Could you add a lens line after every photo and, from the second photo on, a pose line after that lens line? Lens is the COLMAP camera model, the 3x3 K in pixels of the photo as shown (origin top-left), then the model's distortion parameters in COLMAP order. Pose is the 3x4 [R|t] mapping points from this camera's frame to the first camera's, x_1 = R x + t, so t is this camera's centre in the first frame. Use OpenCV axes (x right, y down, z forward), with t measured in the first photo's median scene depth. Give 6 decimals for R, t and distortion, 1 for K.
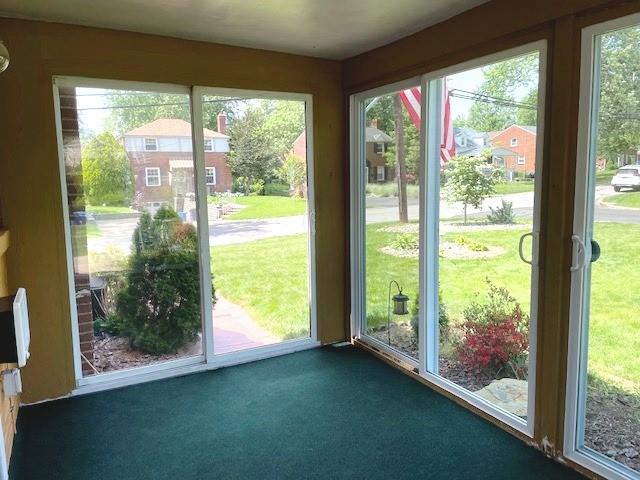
lens RADIAL K [[472.4, 0, 320.0], [0, 472.4, 240.0], [0, 0, 1]] dist [-0.001063, -0.001719]
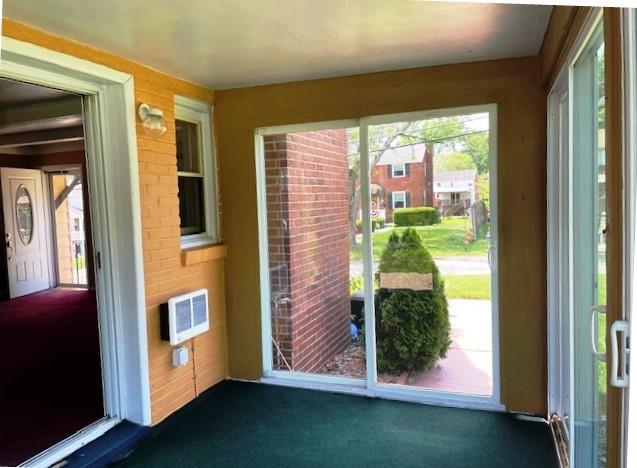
lens RADIAL K [[483.3, 0, 318.5], [0, 483.3, 234.0], [0, 0, 1]] dist [0.007522, 0.001120]
pose [[0.644486, 0.040700, -0.763532, 0.437267], [-0.072669, 0.997323, -0.008177, -0.048734], [0.761155, 0.060756, 0.645718, 0.227827]]
